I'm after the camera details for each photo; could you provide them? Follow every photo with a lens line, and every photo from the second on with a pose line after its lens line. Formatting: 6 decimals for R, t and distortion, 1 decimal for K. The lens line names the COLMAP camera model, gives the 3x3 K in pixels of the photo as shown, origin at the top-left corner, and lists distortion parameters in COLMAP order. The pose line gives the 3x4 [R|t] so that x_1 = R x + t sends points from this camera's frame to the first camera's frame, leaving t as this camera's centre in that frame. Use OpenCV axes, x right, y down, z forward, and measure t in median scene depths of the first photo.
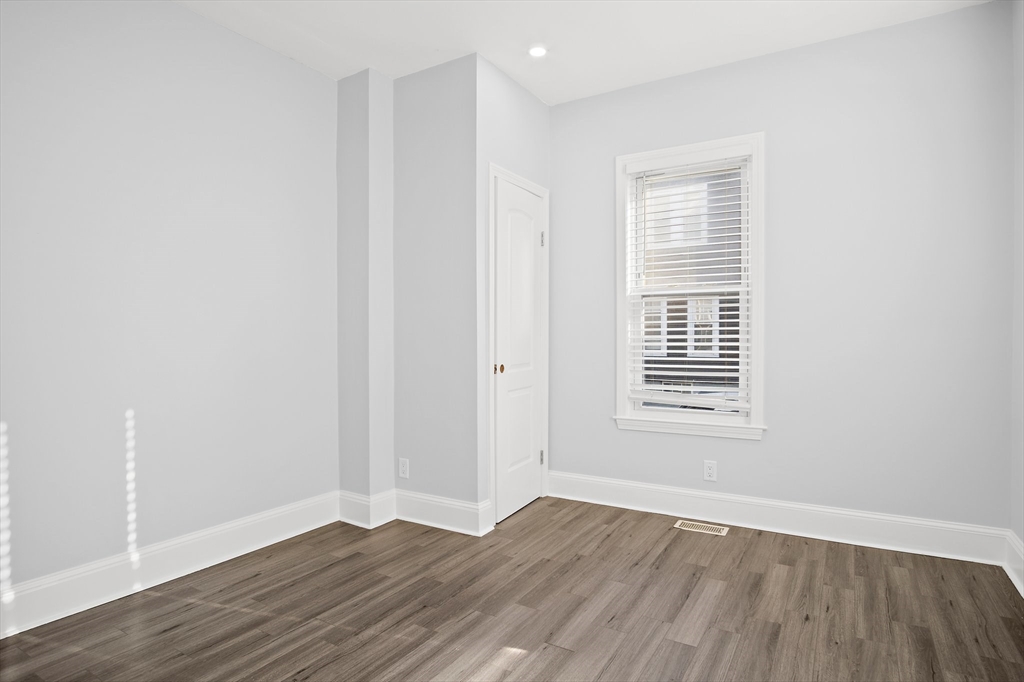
lens RADIAL K [[550.2, 0, 521.4], [0, 550.2, 342.7], [0, 0, 1]] dist [-0.024300, 0.000611]
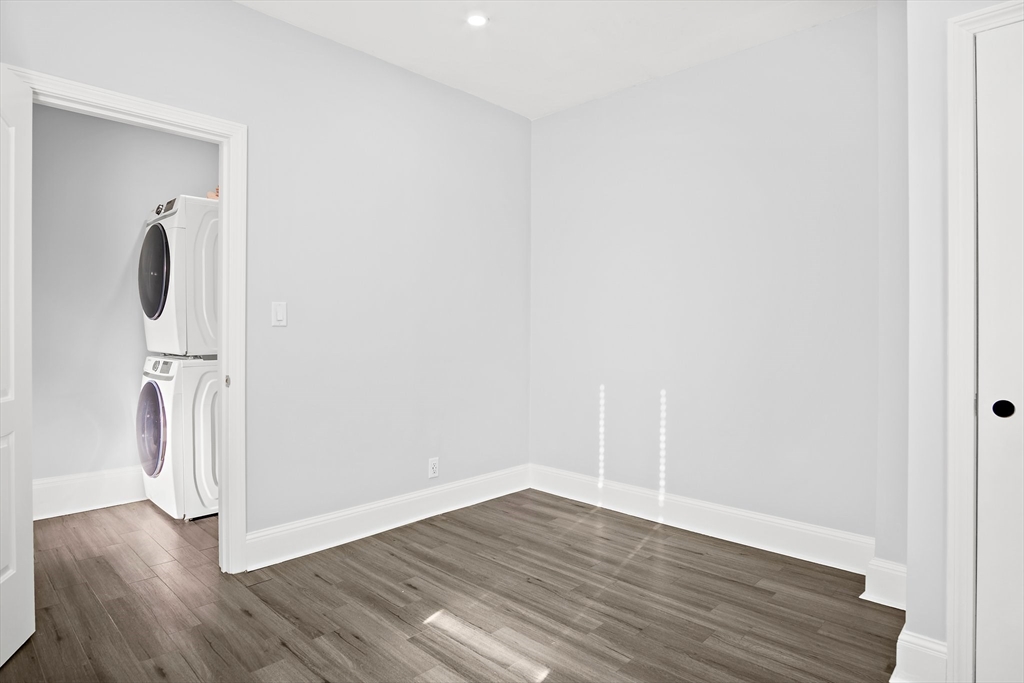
lens RADIAL K [[579.9, 0, 519.5], [0, 579.9, 345.4], [0, 0, 1]] dist [-0.042977, -0.001067]
pose [[-0.224591, 0.024672, -0.974141, 0.825413], [-0.014915, 0.999475, 0.028753, -0.026910], [0.974339, 0.020987, -0.224105, 1.027929]]
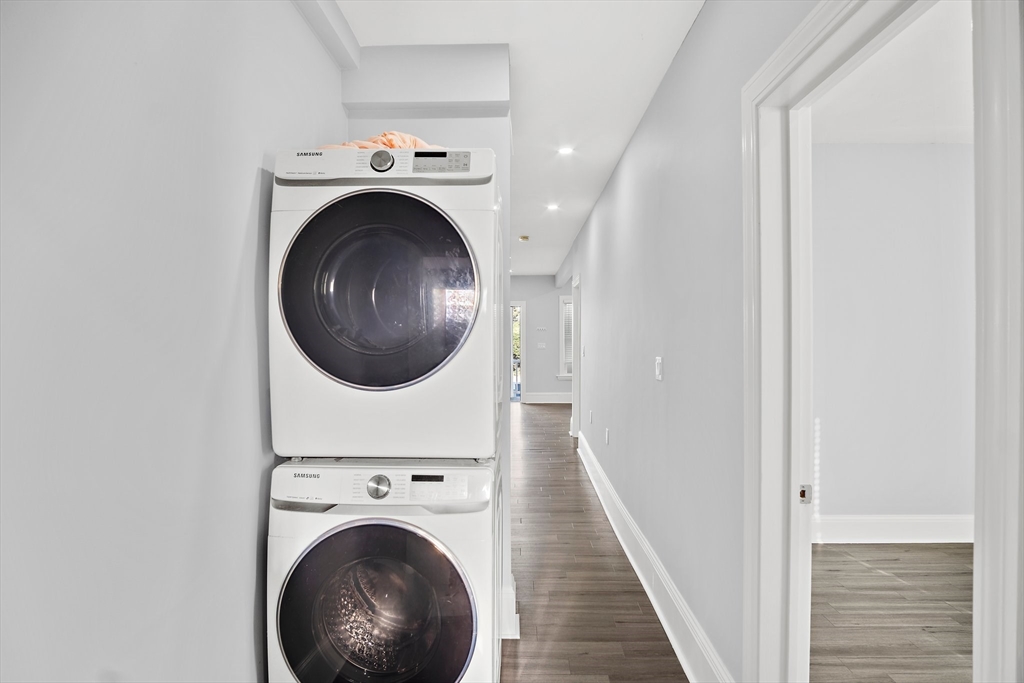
lens RADIAL K [[579.9, 0, 514.0], [0, 579.9, 345.9], [0, 0, 1]] dist [-0.042977, -0.001067]
pose [[0.503898, 0.029523, -0.863258, 0.209076], [-0.030277, 0.999405, 0.016507, -0.072344], [0.863232, 0.017819, 0.504492, -0.496686]]
